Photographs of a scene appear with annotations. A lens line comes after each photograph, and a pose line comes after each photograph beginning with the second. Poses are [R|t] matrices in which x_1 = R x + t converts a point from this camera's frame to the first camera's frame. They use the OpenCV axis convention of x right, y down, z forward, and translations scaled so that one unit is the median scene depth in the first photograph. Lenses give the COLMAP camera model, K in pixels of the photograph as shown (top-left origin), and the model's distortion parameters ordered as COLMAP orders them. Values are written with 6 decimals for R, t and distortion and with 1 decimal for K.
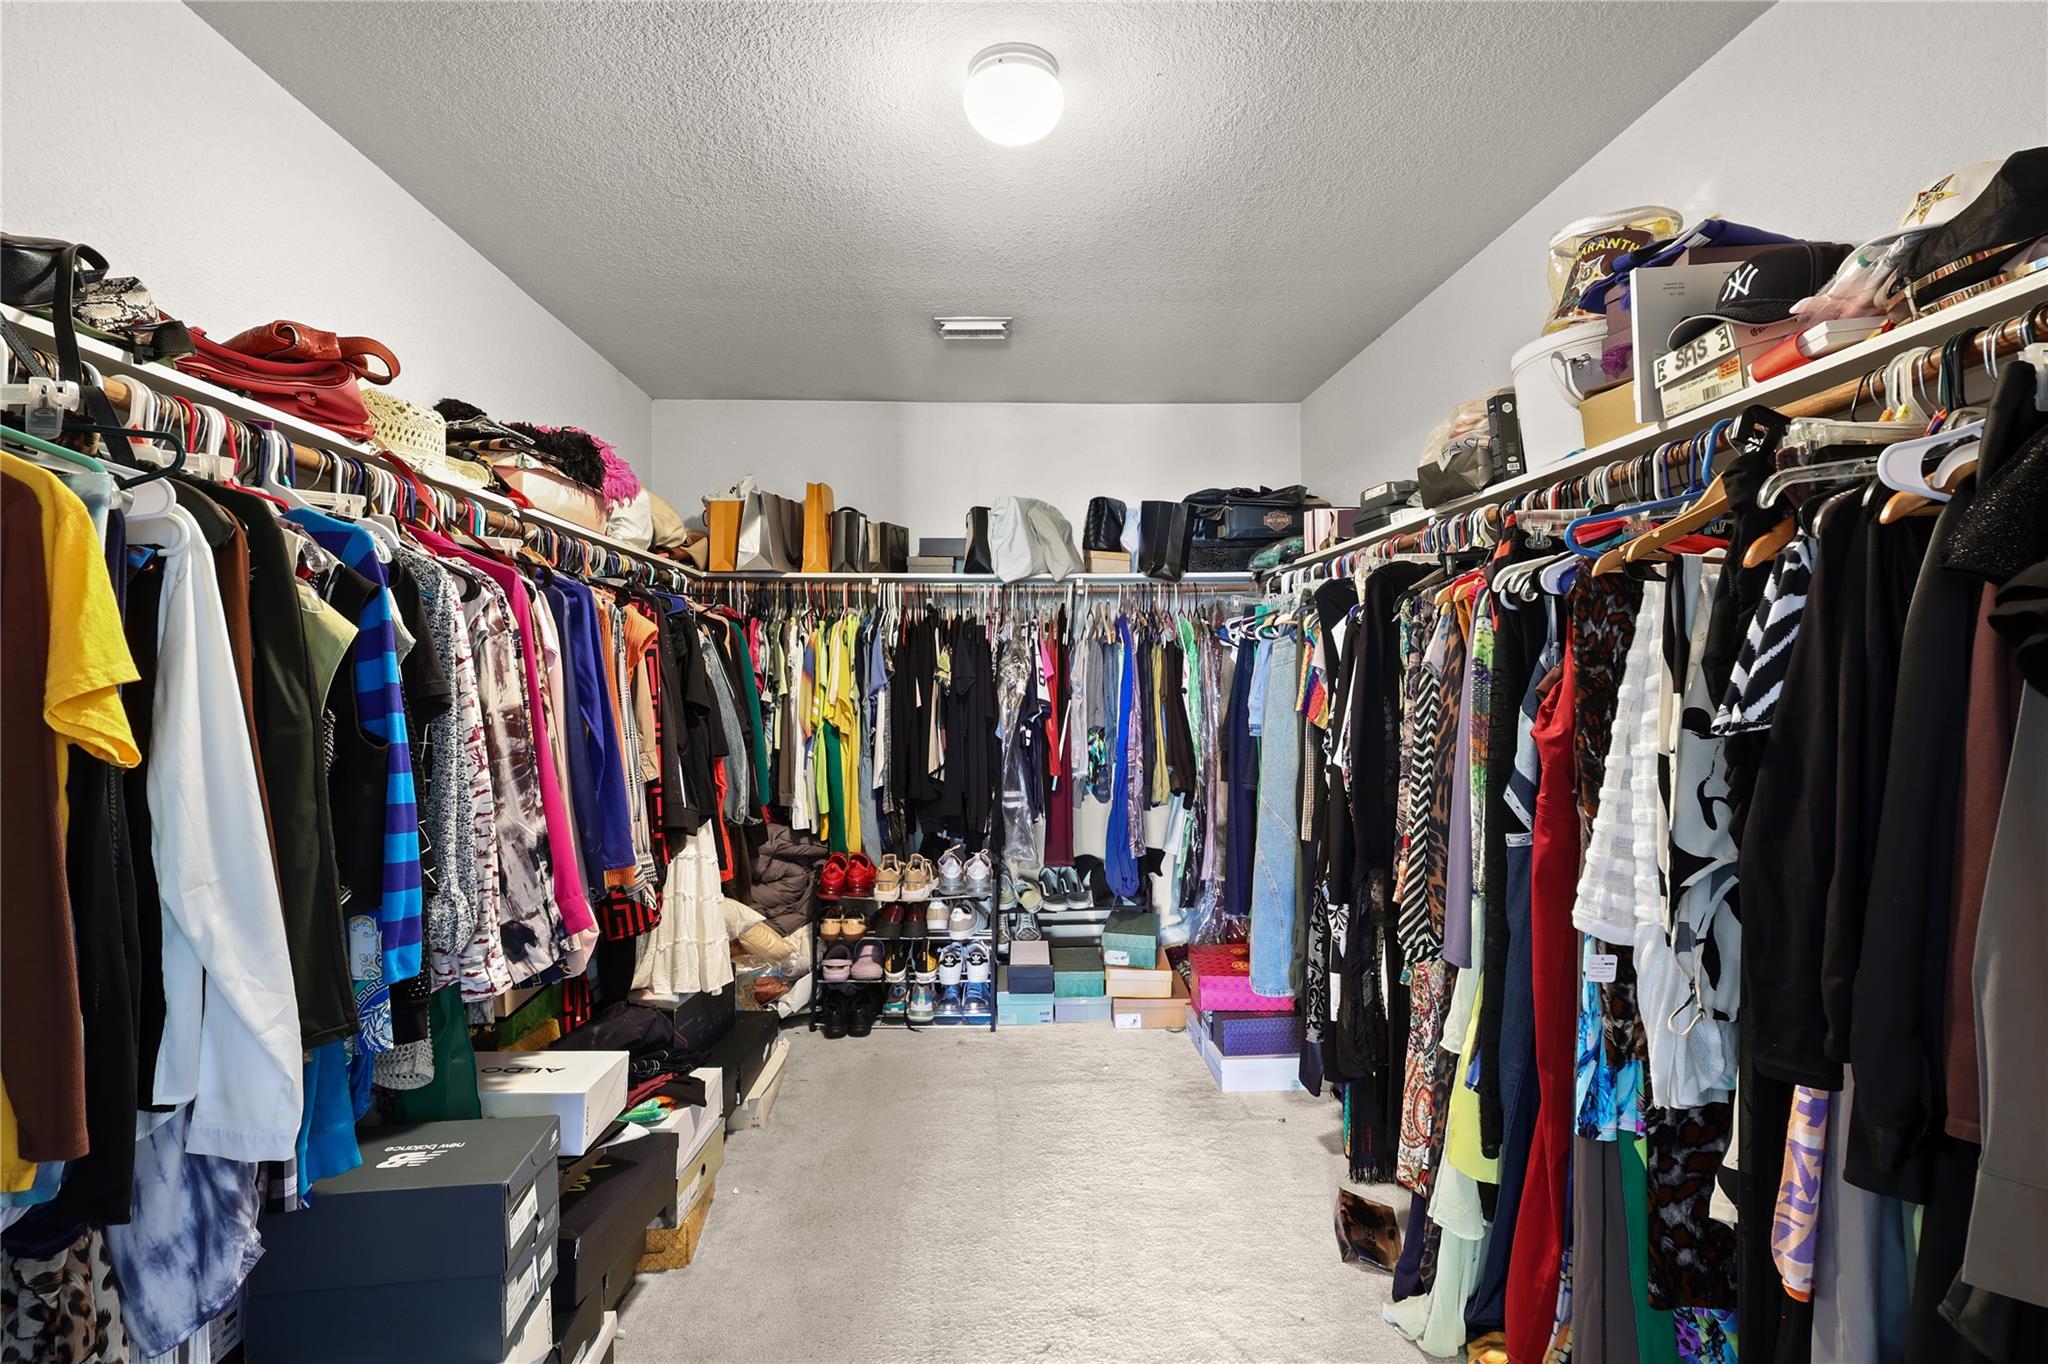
lens RADIAL K [[973.4, 0, 1025.3], [0, 973.4, 684.1], [0, 0, 1]] dist [0.003225, 0.000693]
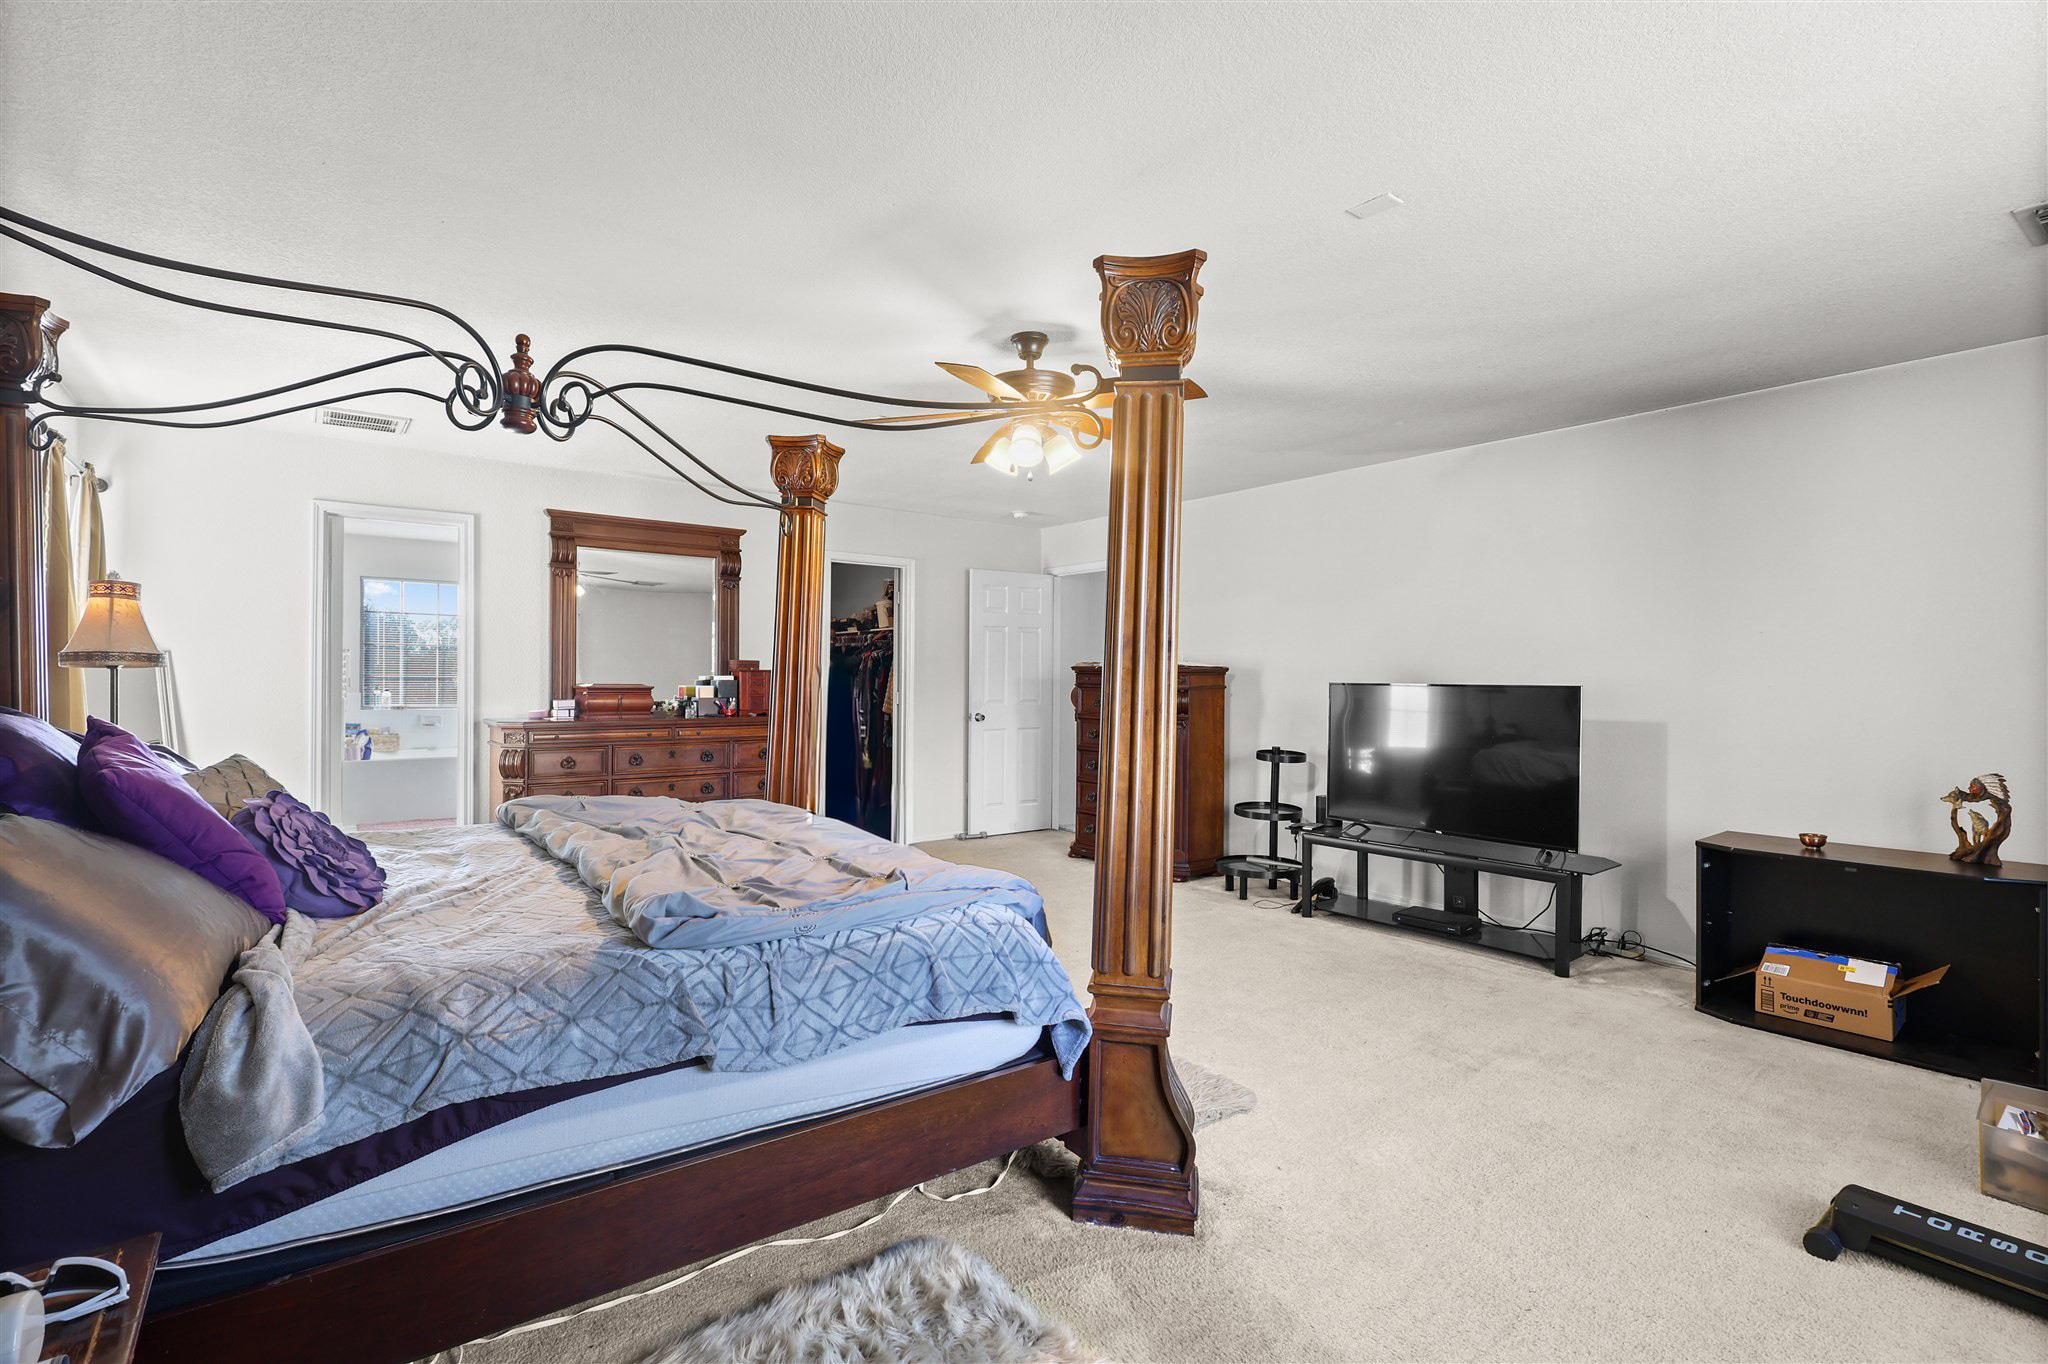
lens RADIAL K [[973.4, 0, 1032.6], [0, 973.4, 687.1], [0, 0, 1]] dist [0.003225, 0.000693]
pose [[0.818777, 0.005114, 0.574089, -1.554630], [-0.014271, 0.999833, 0.011446, 0.010311], [-0.573935, -0.017564, 0.818713, -3.241646]]
